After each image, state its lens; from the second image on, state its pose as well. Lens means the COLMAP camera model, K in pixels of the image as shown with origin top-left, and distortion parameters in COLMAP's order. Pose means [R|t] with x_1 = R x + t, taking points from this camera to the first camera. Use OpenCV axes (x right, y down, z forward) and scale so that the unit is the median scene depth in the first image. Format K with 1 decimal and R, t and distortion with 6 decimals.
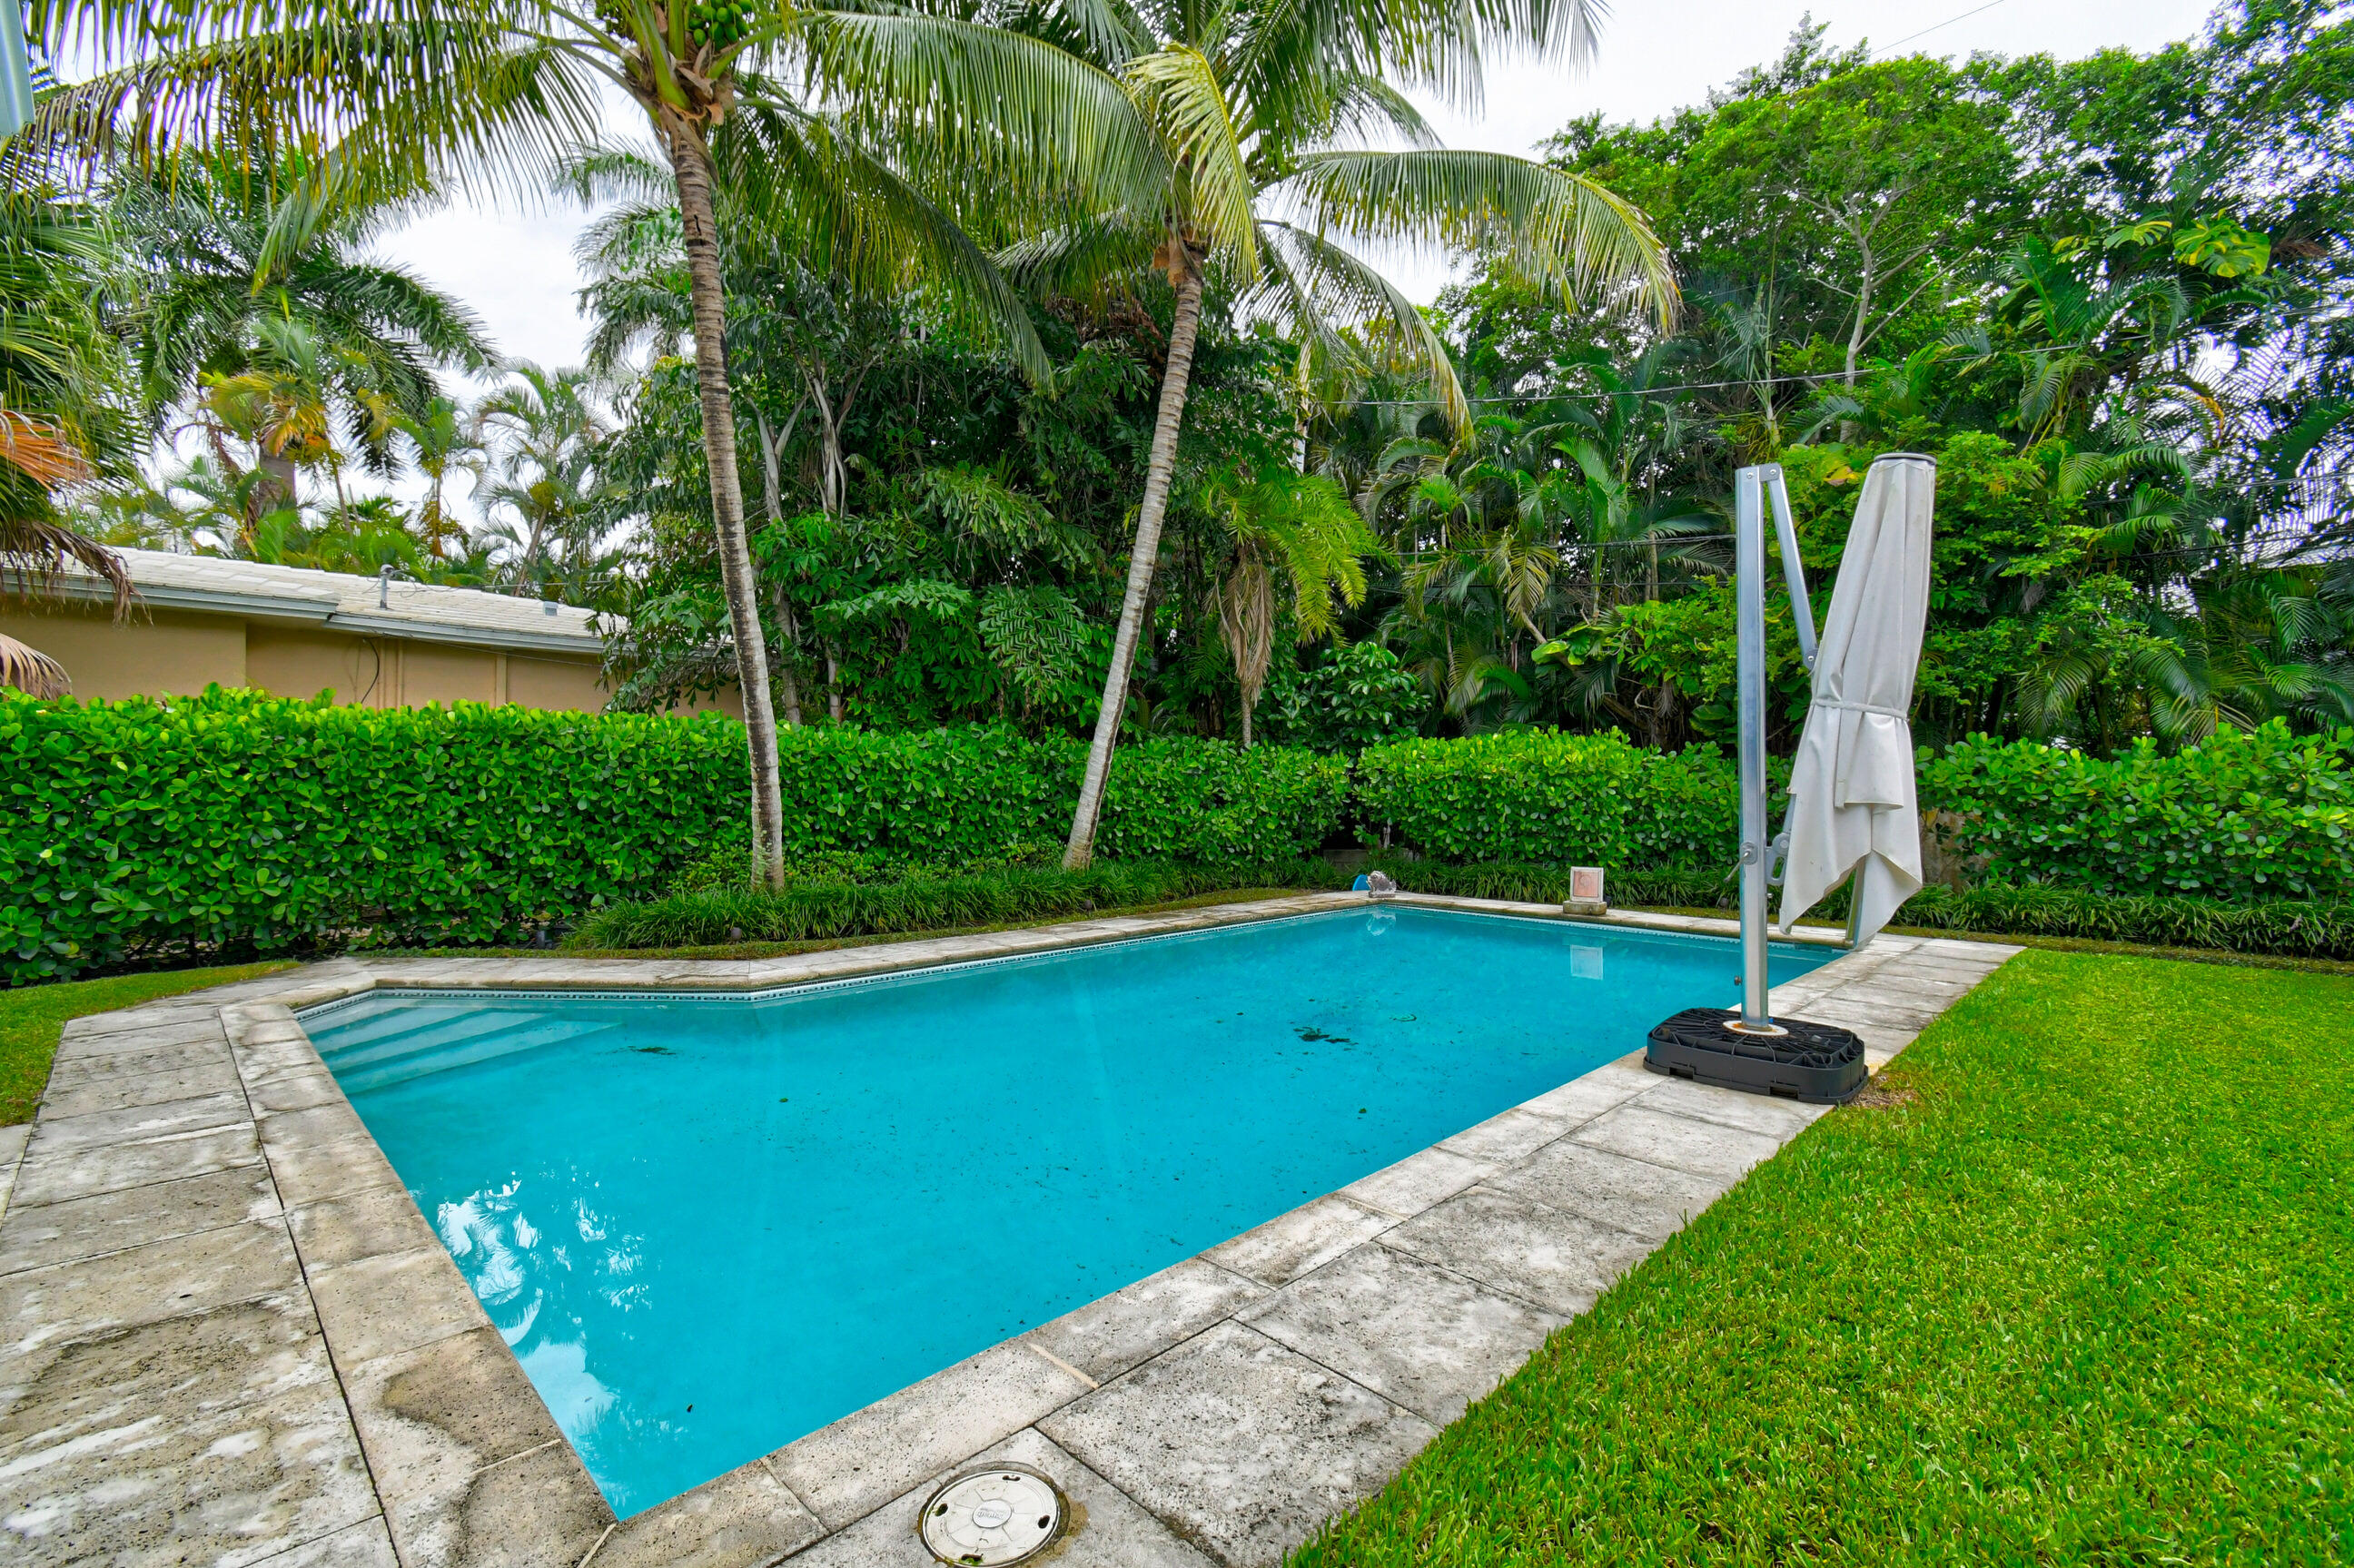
lens RADIAL K [[1034.0, 0, 1166.8], [0, 1034.0, 782.0], [0, 0, 1]] dist [0.009044, -0.006697]
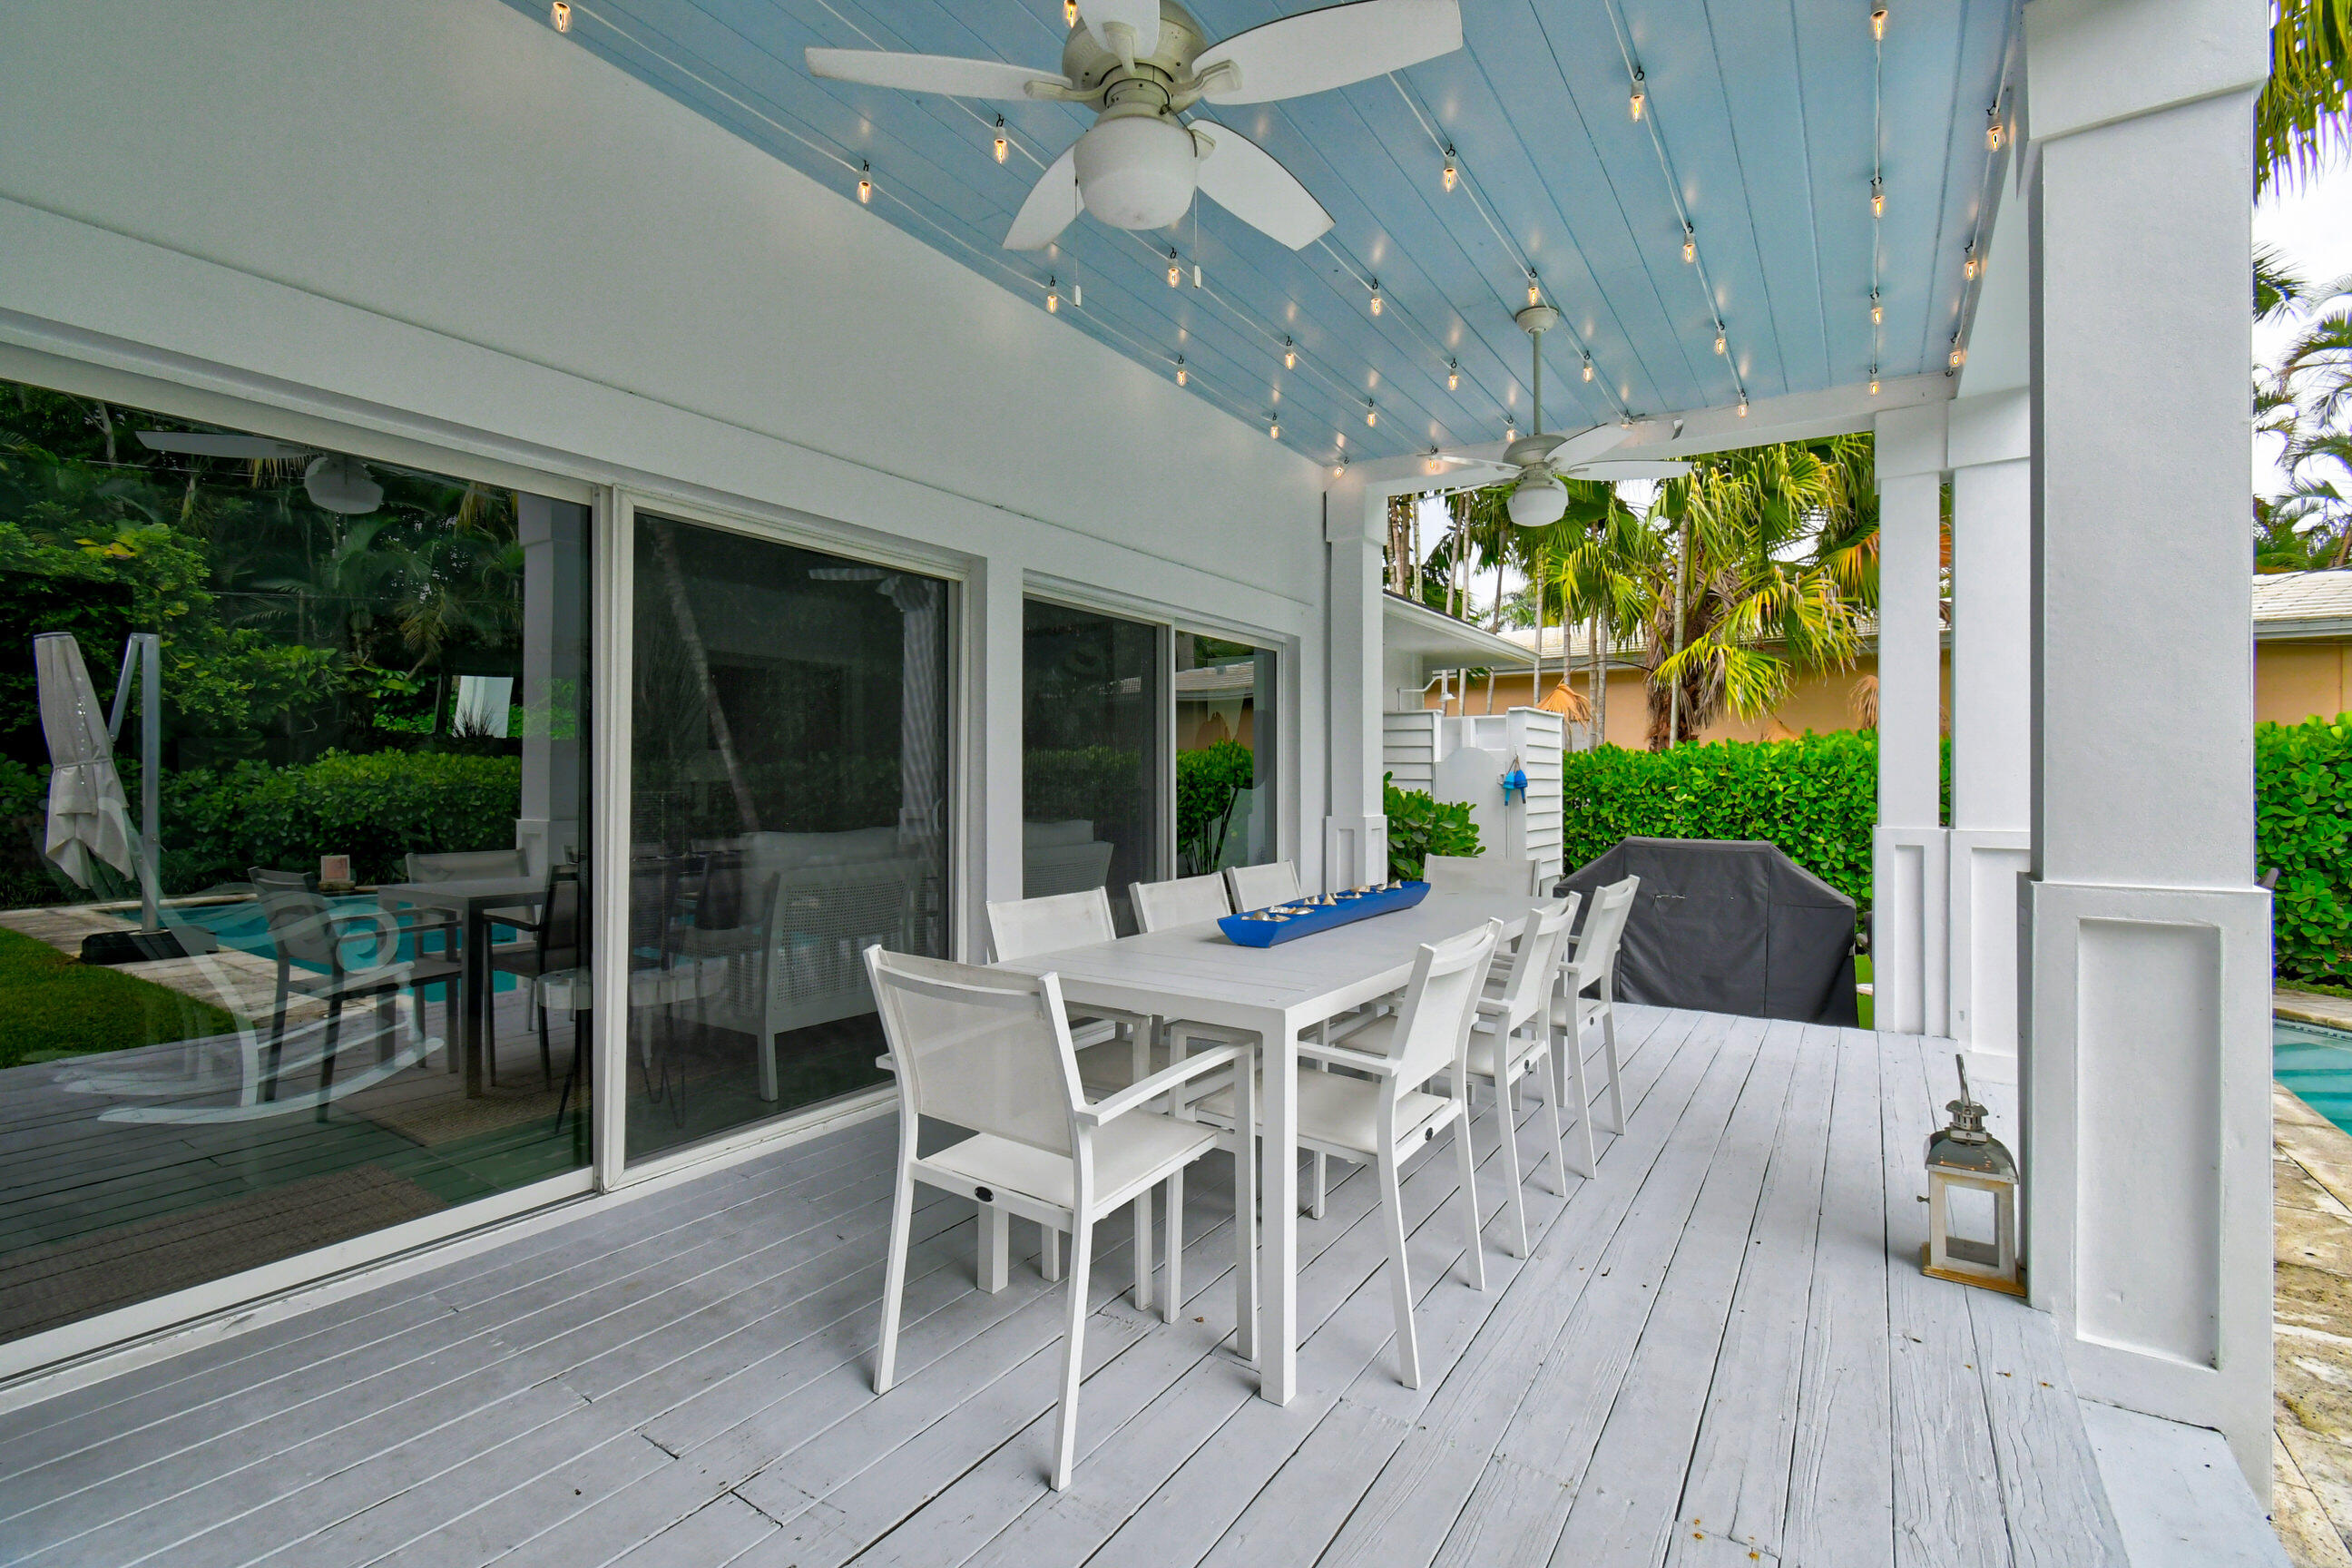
lens RADIAL K [[1034.3, 0, 1163.5], [0, 1034.3, 783.6], [0, 0, 1]] dist [0.007648, -0.005855]
pose [[0.193301, -0.001082, -0.981139, -0.000845], [0.003991, 0.999992, -0.000317, -0.018285], [0.981131, -0.003855, 0.193303, -0.152084]]
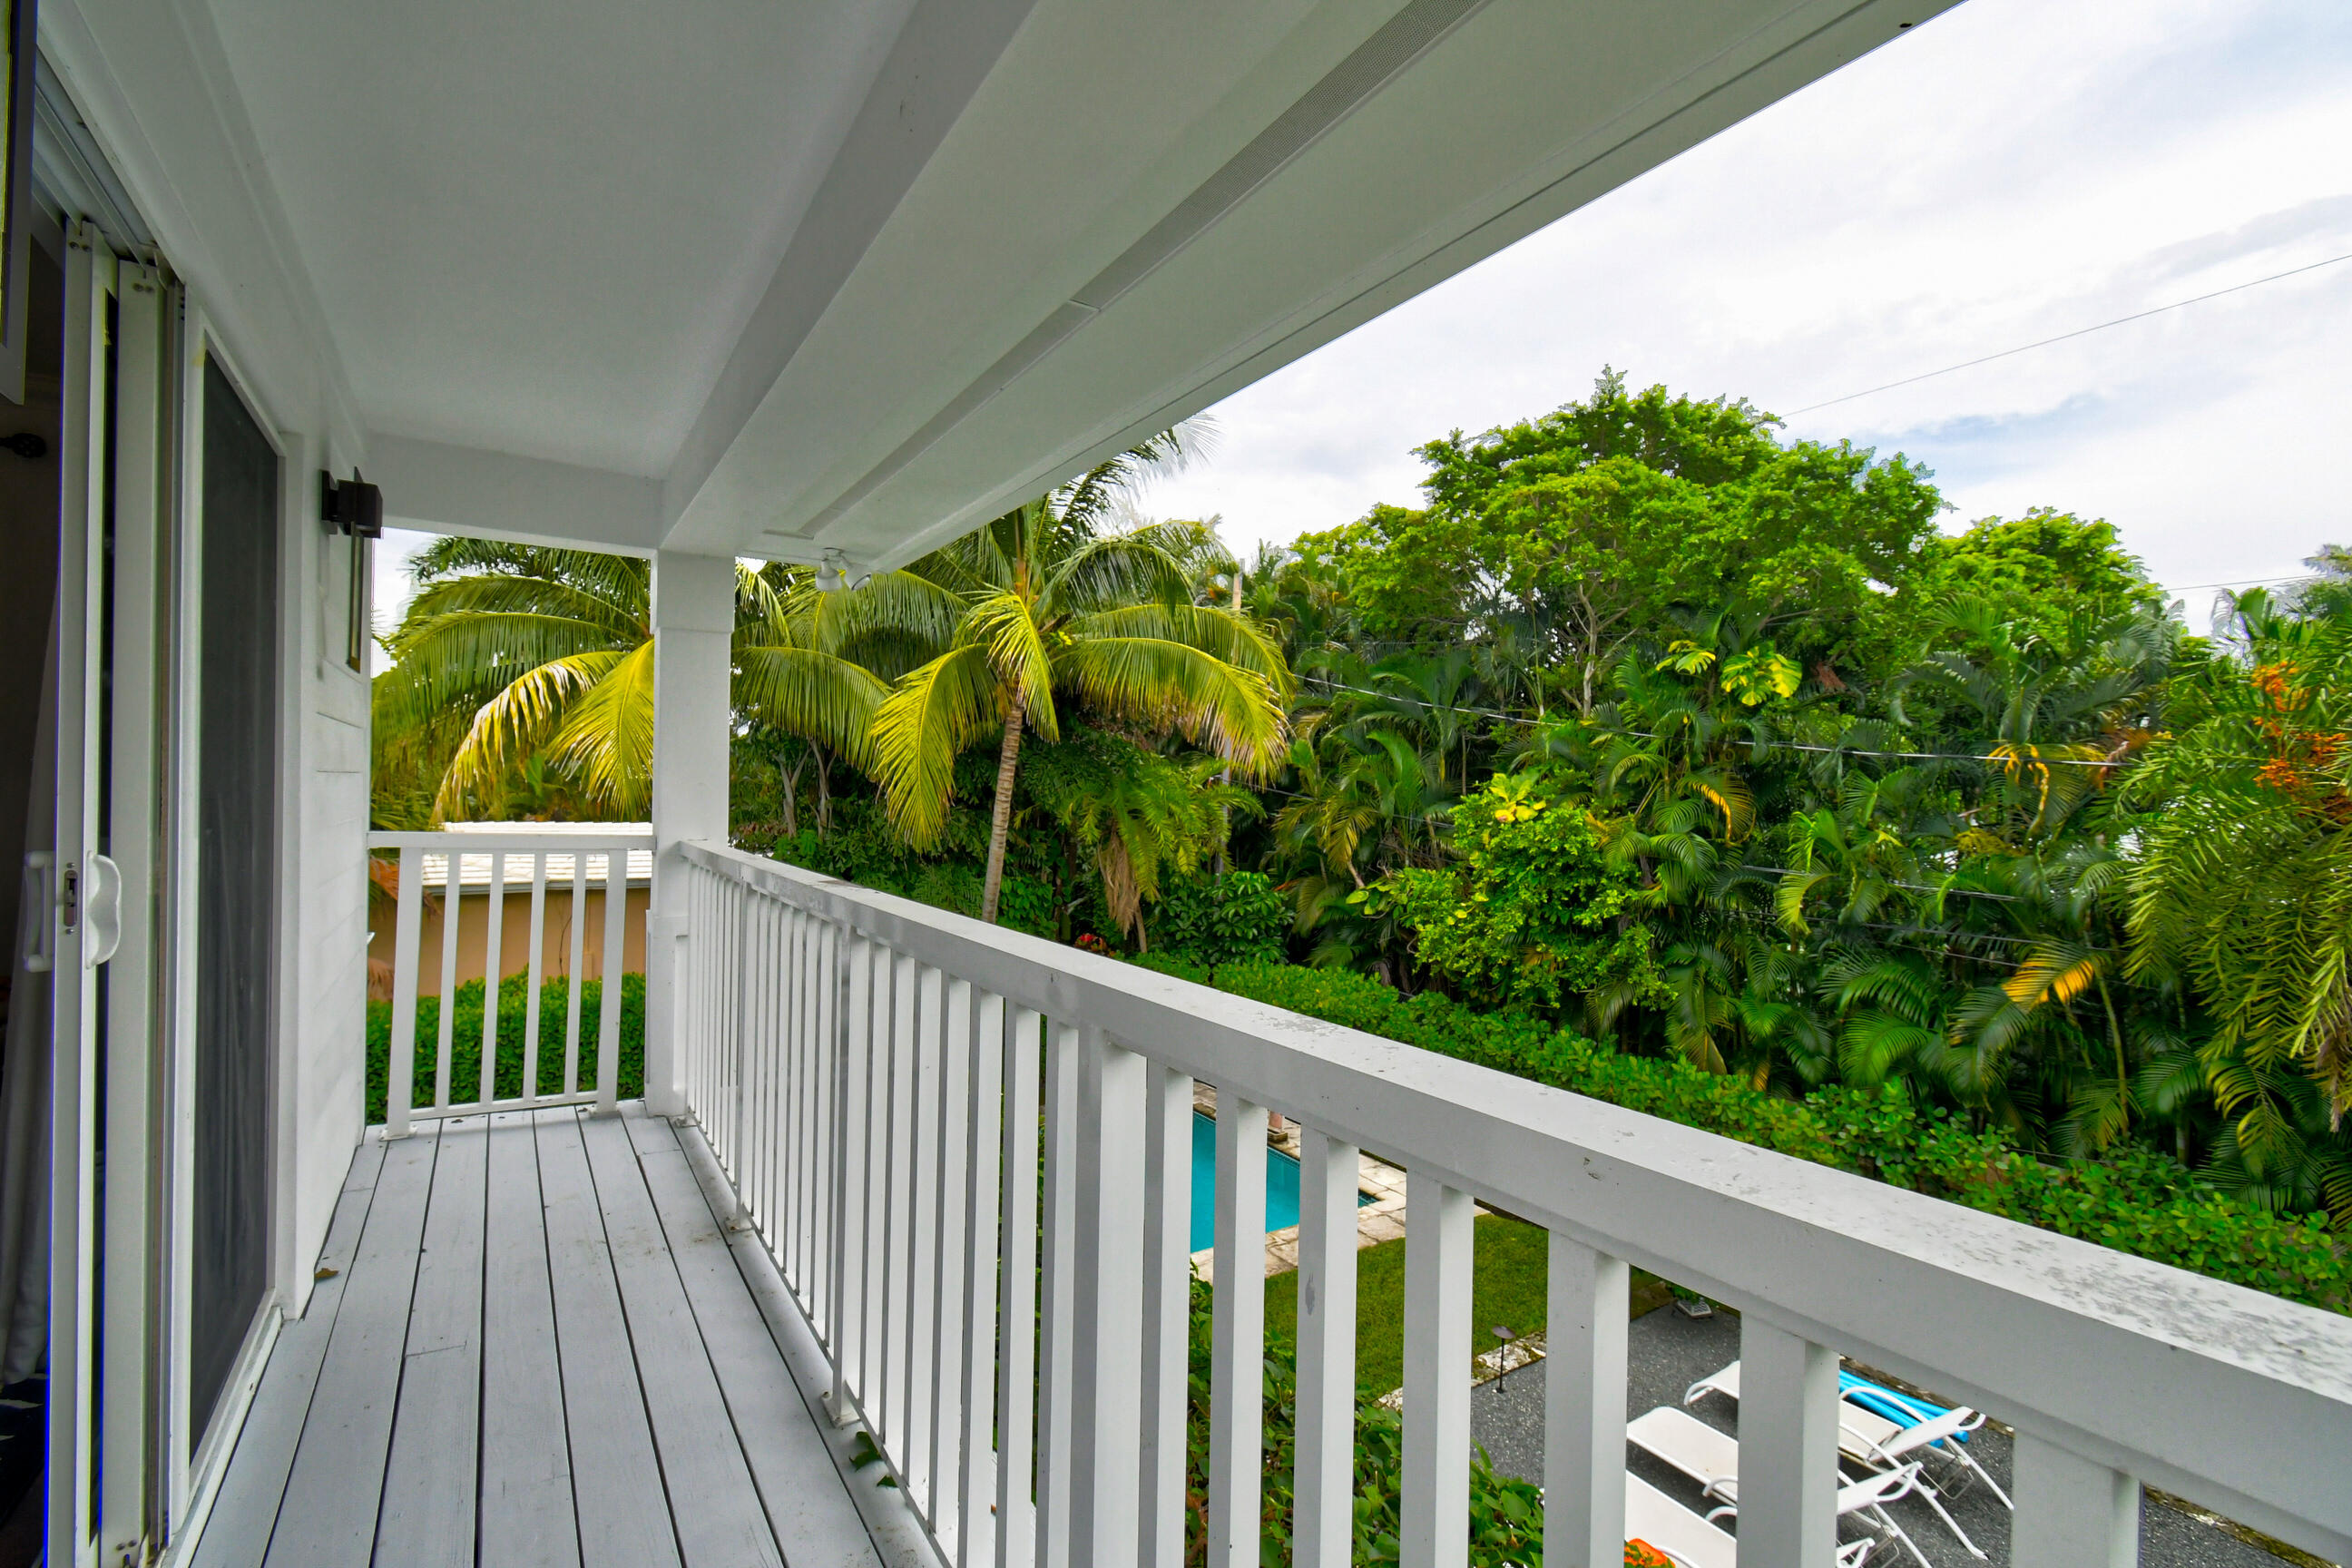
lens RADIAL K [[1034.3, 0, 1163.5], [0, 1034.3, 783.6], [0, 0, 1]] dist [0.007648, -0.005855]
pose [[0.977878, 0.007862, -0.209027, 0.566300], [-0.008759, 0.999956, -0.003366, -0.372893], [0.208992, 0.005122, 0.977904, -0.461872]]
